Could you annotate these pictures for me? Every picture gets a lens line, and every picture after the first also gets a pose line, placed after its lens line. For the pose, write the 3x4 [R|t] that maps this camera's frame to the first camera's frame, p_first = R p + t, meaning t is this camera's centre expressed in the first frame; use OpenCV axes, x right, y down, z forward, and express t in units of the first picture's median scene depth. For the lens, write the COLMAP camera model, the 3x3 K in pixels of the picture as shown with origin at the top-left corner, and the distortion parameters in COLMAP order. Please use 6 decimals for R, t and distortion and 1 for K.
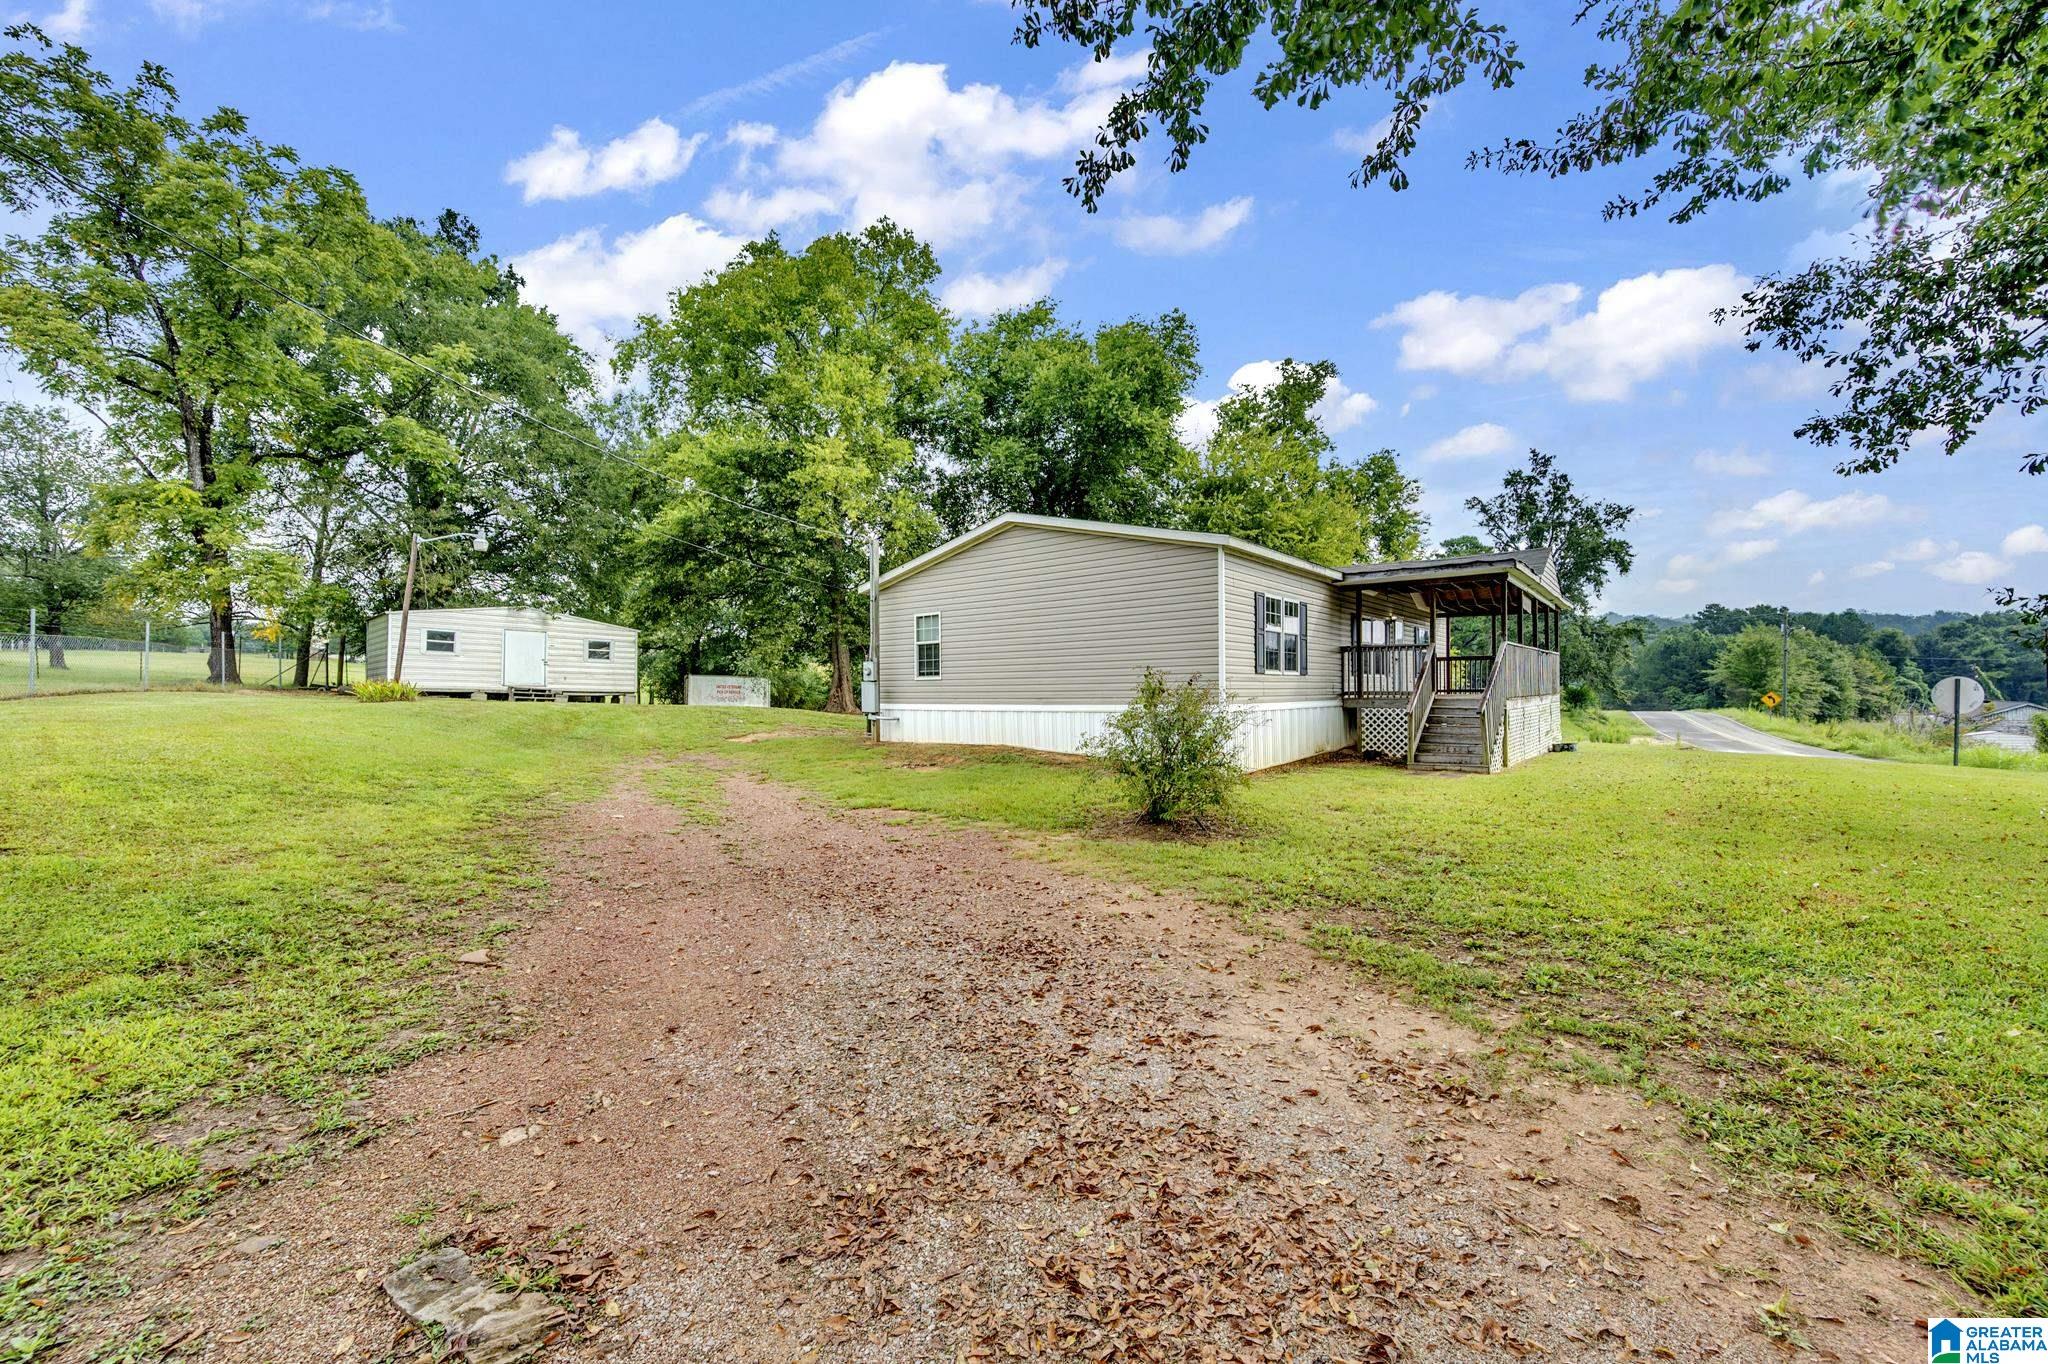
lens RADIAL K [[805.1, 0, 1026.1], [0, 805.1, 690.3], [0, 0, 1]] dist [-0.000268, 0.000090]
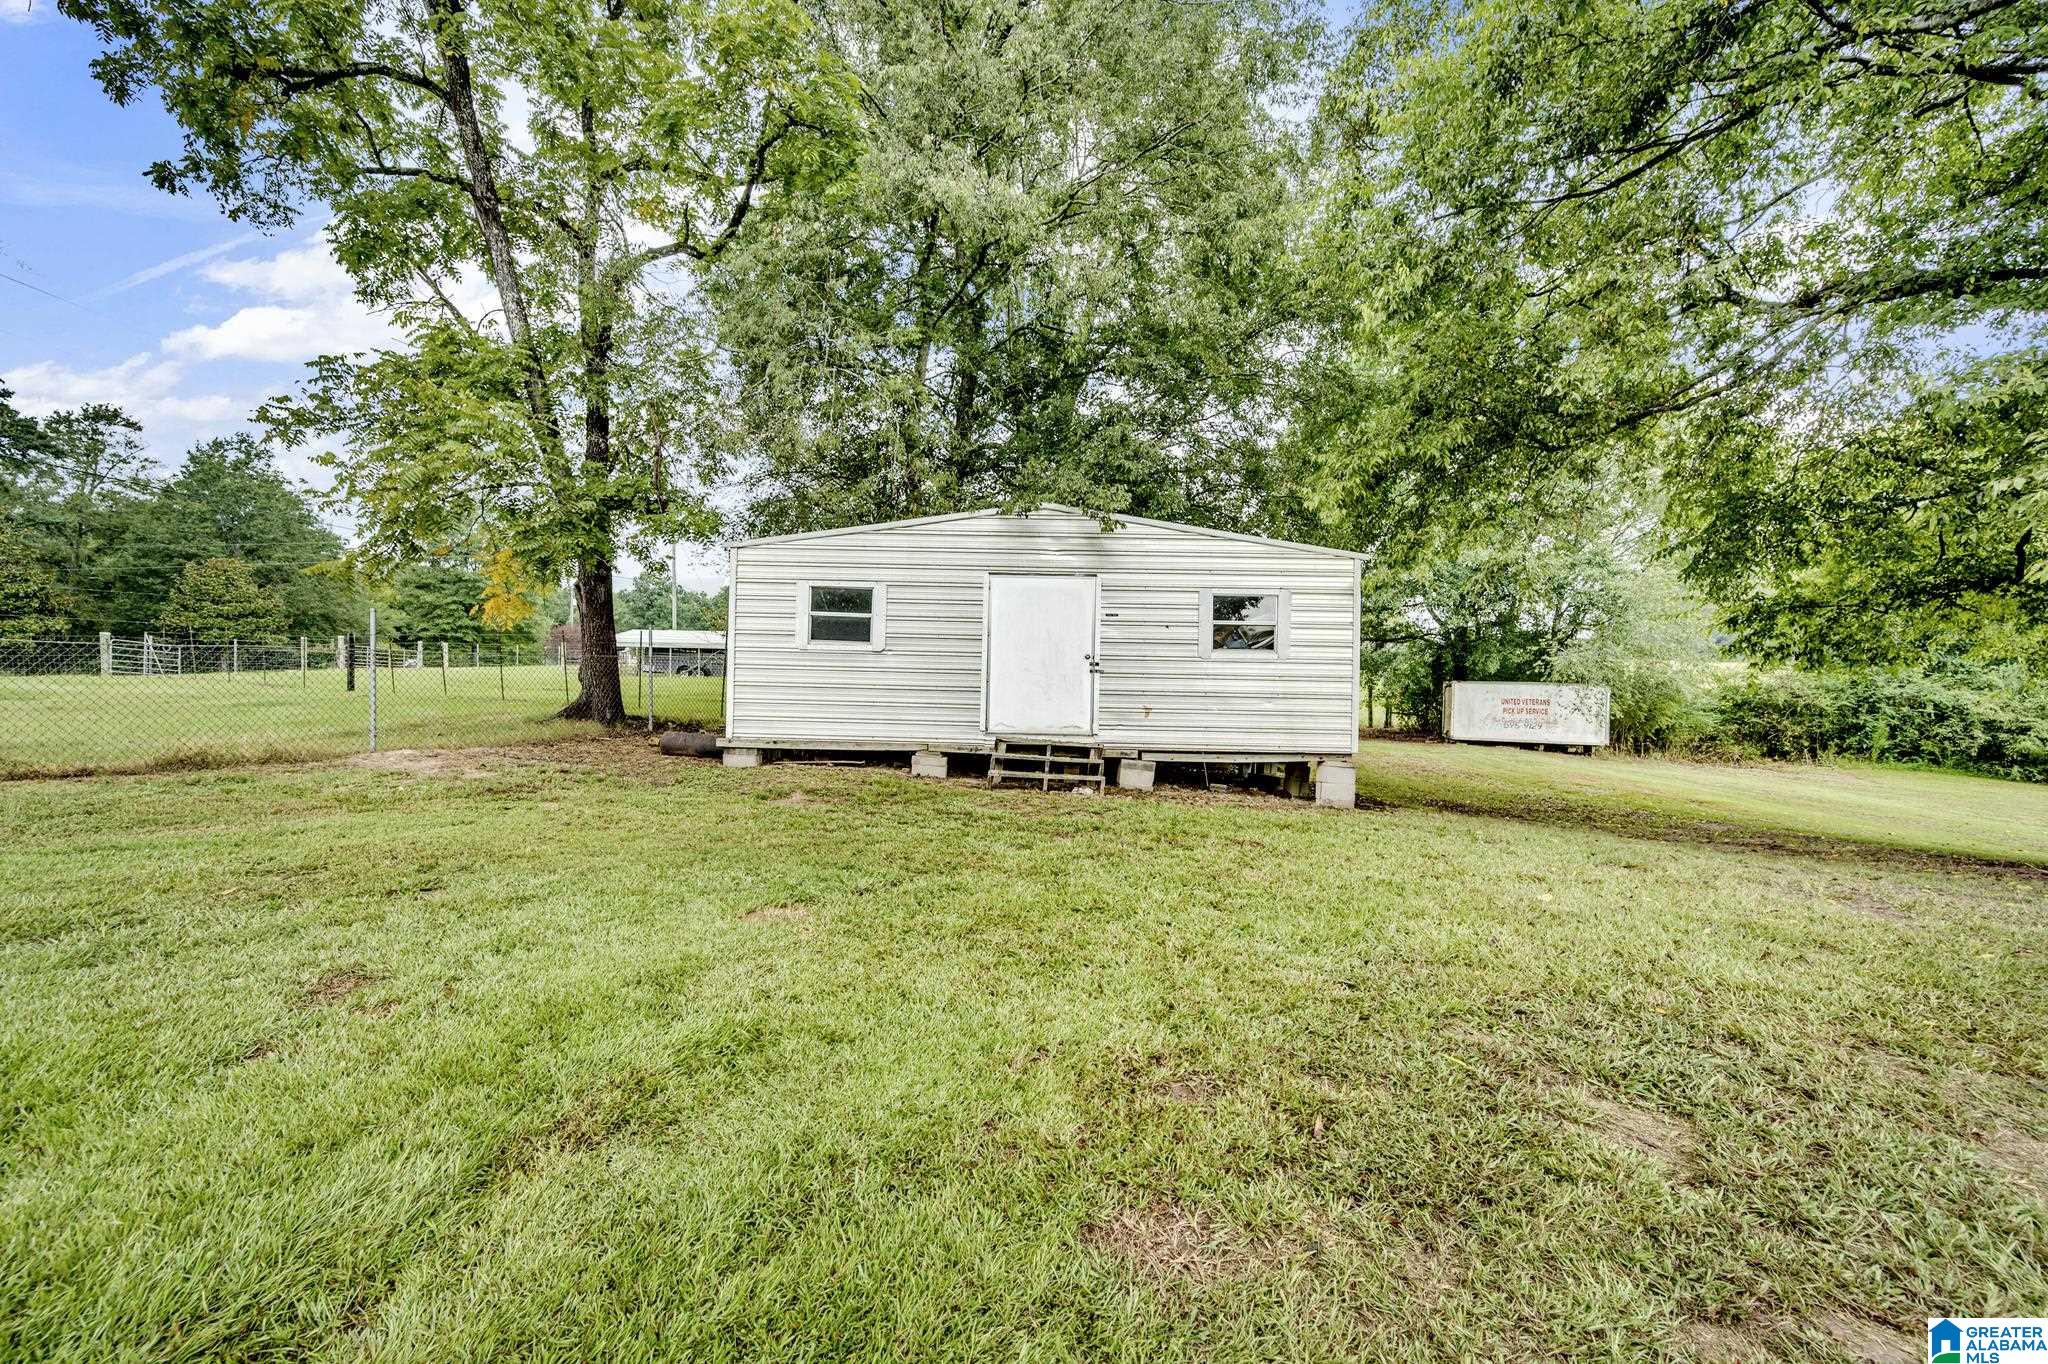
lens RADIAL K [[805.1, 0, 1026.1], [0, 805.1, 690.3], [0, 0, 1]] dist [-0.000268, 0.000090]
pose [[0.657201, -0.000090, -0.753715, -0.336173], [-0.001223, 0.999999, -0.001186, -0.022003], [0.753714, 0.001701, 0.657200, 0.703288]]
